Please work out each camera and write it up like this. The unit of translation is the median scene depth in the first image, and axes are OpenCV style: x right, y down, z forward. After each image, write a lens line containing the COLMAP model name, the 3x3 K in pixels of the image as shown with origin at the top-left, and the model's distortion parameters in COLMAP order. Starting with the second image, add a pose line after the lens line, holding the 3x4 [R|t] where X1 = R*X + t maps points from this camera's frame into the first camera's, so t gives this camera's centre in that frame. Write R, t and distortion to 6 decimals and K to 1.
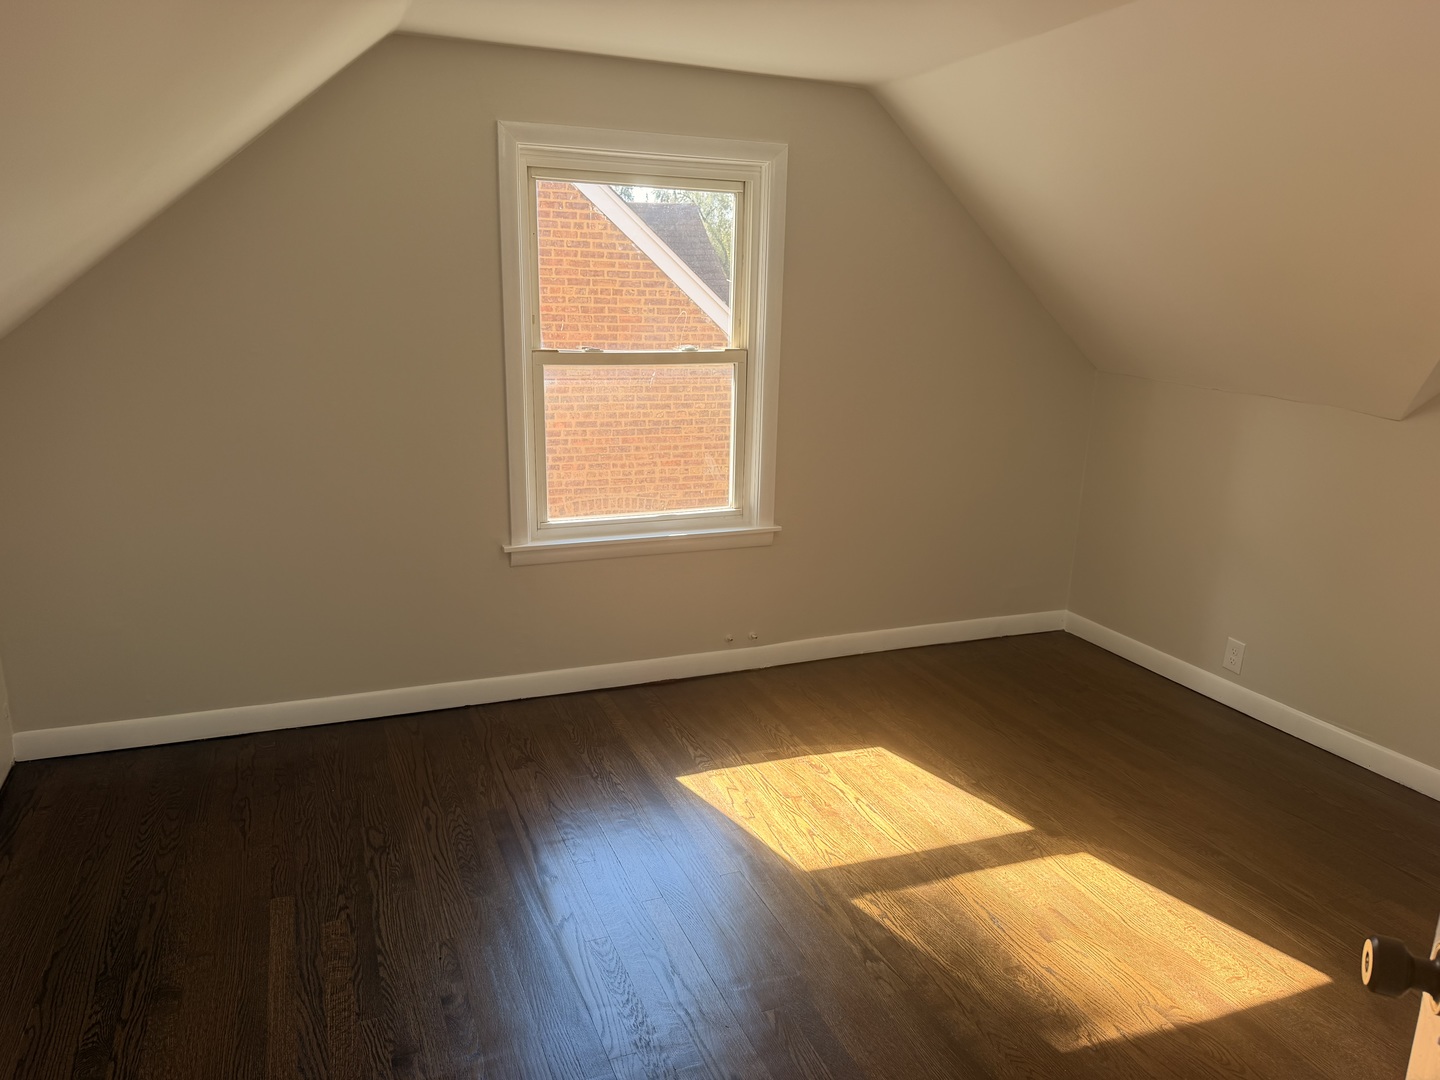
lens RADIAL K [[985.7, 0, 722.3], [0, 985.7, 533.2], [0, 0, 1]] dist [0.081467, -0.004162]
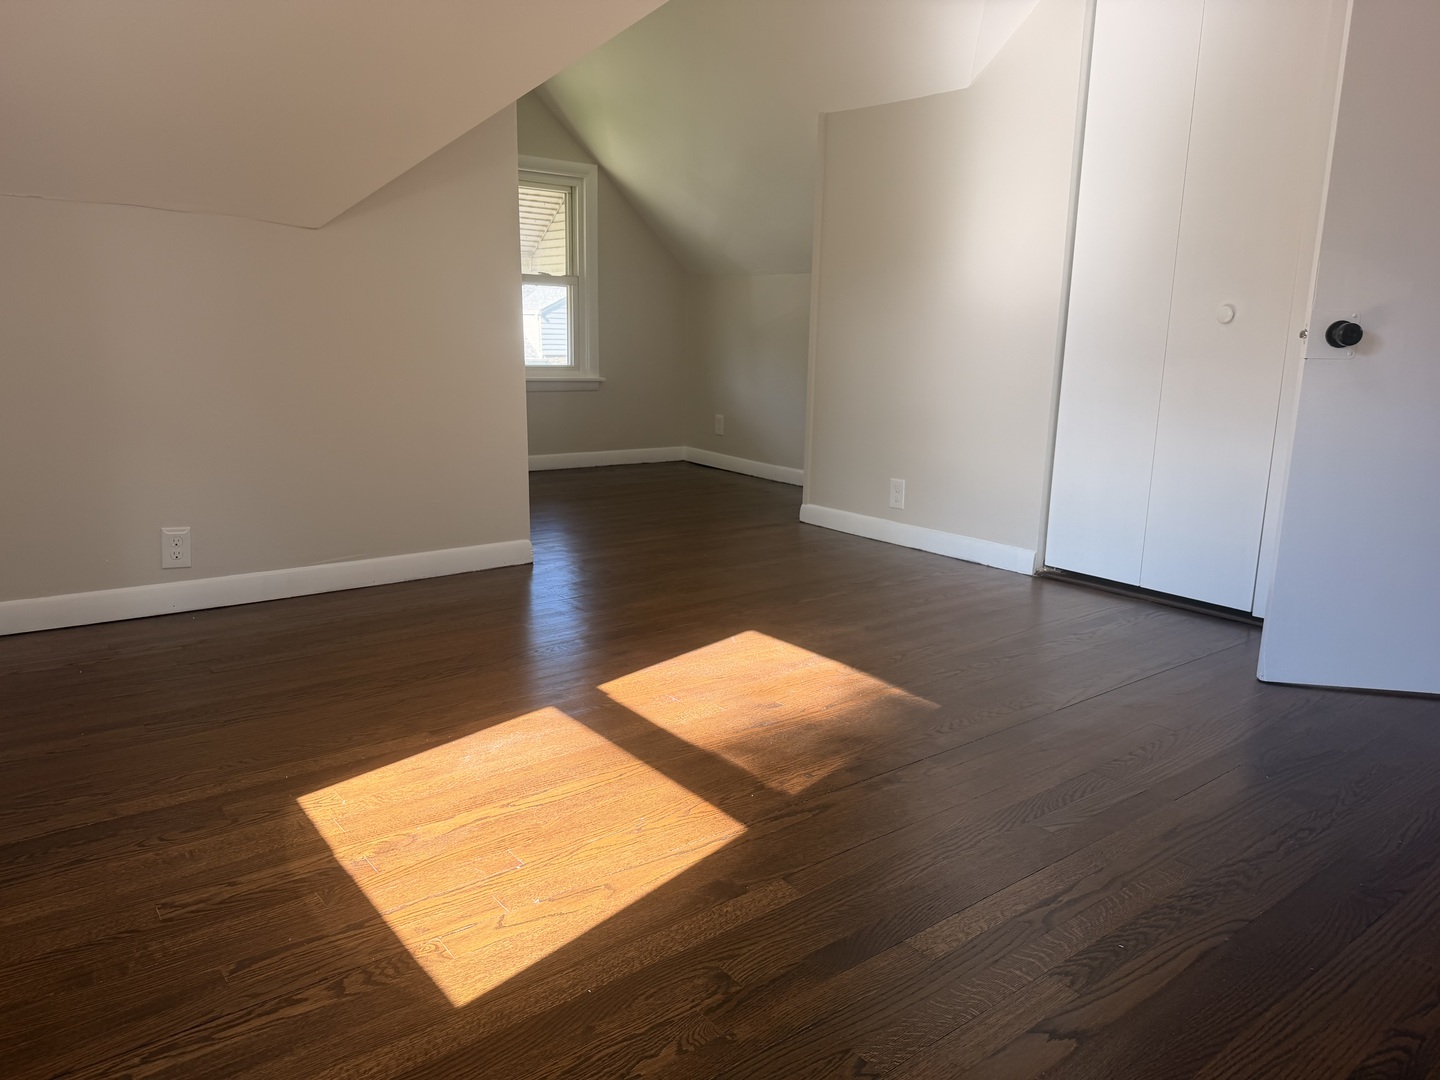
lens RADIAL K [[985.7, 0, 722.3], [0, 985.7, 533.2], [0, 0, 1]] dist [0.081467, -0.004162]
pose [[-0.263856, -0.214268, 0.940462, -0.427786], [0.198485, 0.942087, 0.270325, -0.021332], [-0.943919, 0.257994, -0.206046, 0.968377]]
